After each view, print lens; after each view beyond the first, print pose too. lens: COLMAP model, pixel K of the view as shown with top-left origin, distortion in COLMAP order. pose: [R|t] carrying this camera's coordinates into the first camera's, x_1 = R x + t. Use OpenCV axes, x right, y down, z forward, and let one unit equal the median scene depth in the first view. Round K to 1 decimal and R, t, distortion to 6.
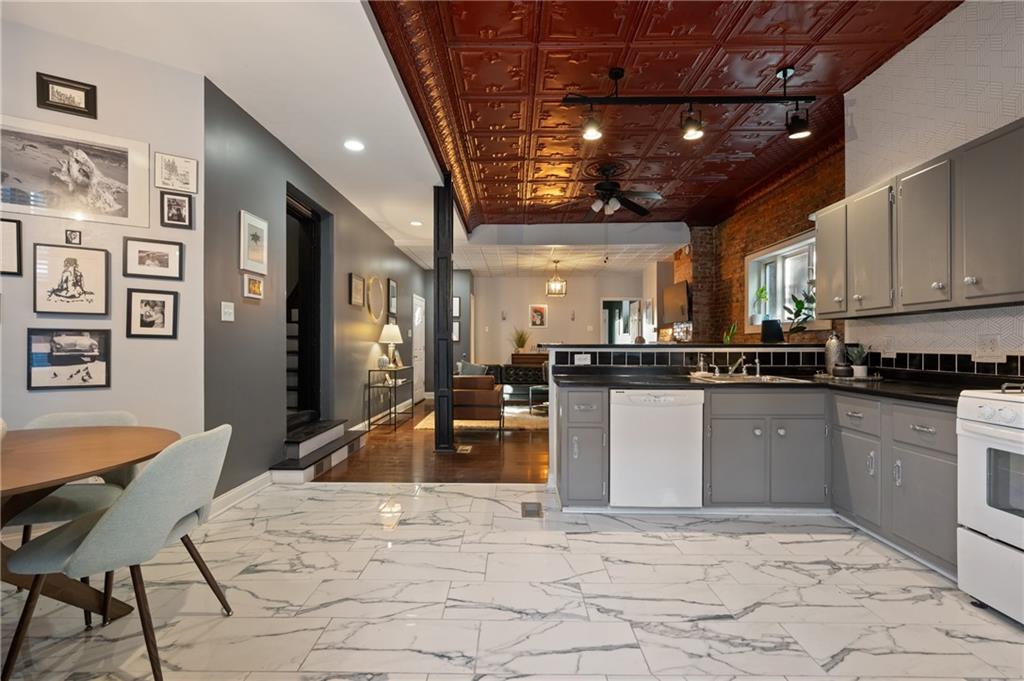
lens RADIAL K [[456.8, 0, 507.6], [0, 456.8, 342.8], [0, 0, 1]] dist [-0.000264, -0.000122]
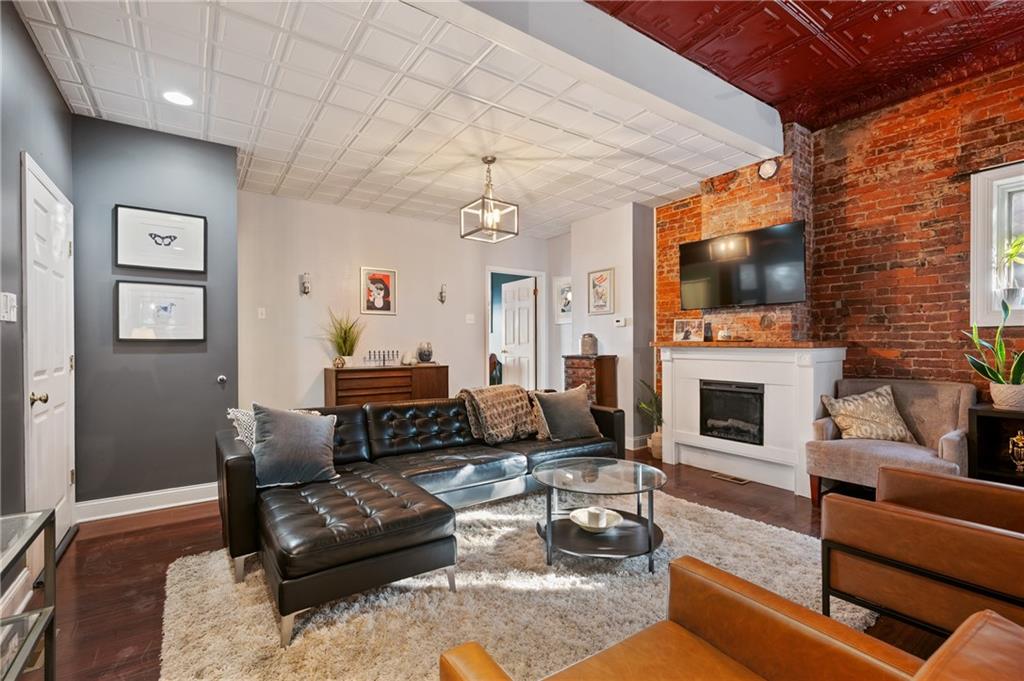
lens RADIAL K [[456.8, 0, 504.0], [0, 456.8, 347.8], [0, 0, 1]] dist [-0.000264, -0.000122]
pose [[0.810406, -0.005192, 0.585845, -0.407677], [0.000628, 0.999968, 0.007994, -0.002374], [-0.585868, -0.006111, 0.810384, 1.862289]]
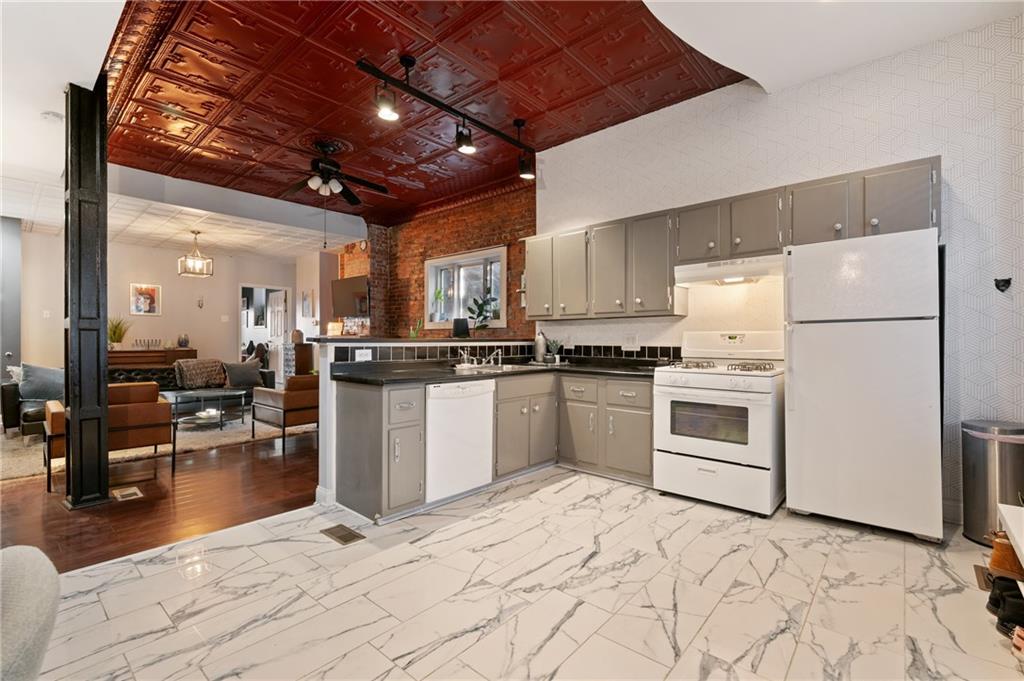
lens RADIAL K [[456.8, 0, 513.4], [0, 456.8, 338.5], [0, 0, 1]] dist [-0.000264, -0.000122]
pose [[0.644590, 0.003563, 0.764520, -0.412211], [-0.006666, 0.999977, 0.000960, 0.000012], [-0.764500, -0.005715, 0.644599, 0.227114]]
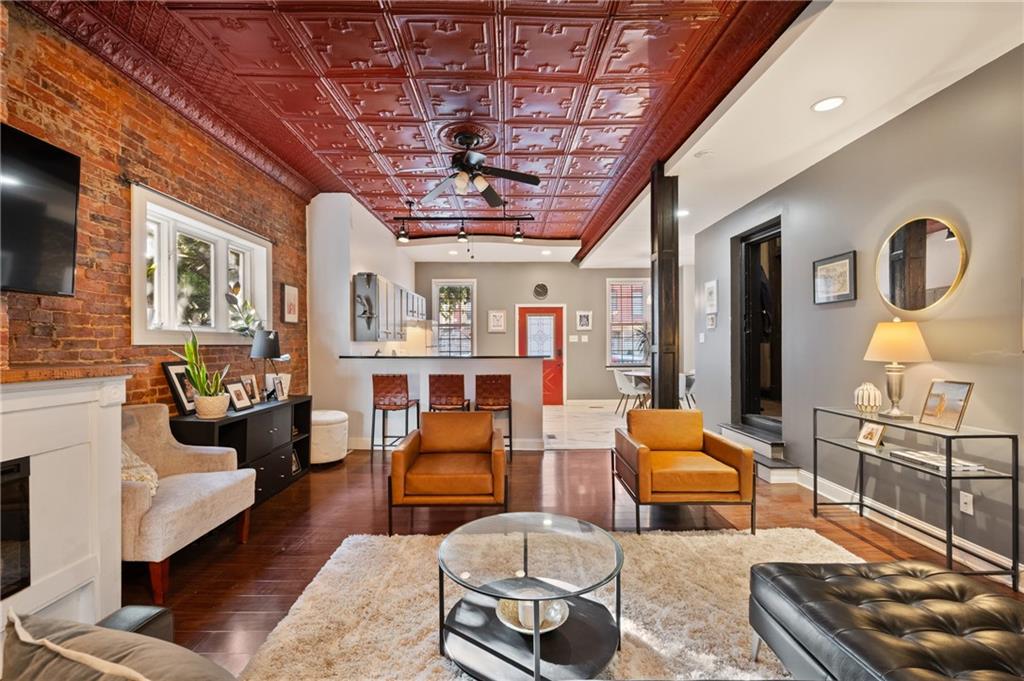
lens RADIAL K [[434.3, 0, 512.3], [0, 434.3, 341.6], [0, 0, 1]] dist [-0.001131, -0.000160]
pose [[-0.999522, 0.002509, -0.030815, 0.287927], [0.002749, 0.999966, -0.007739, -0.039085], [0.030795, -0.007820, -0.999495, 3.055275]]
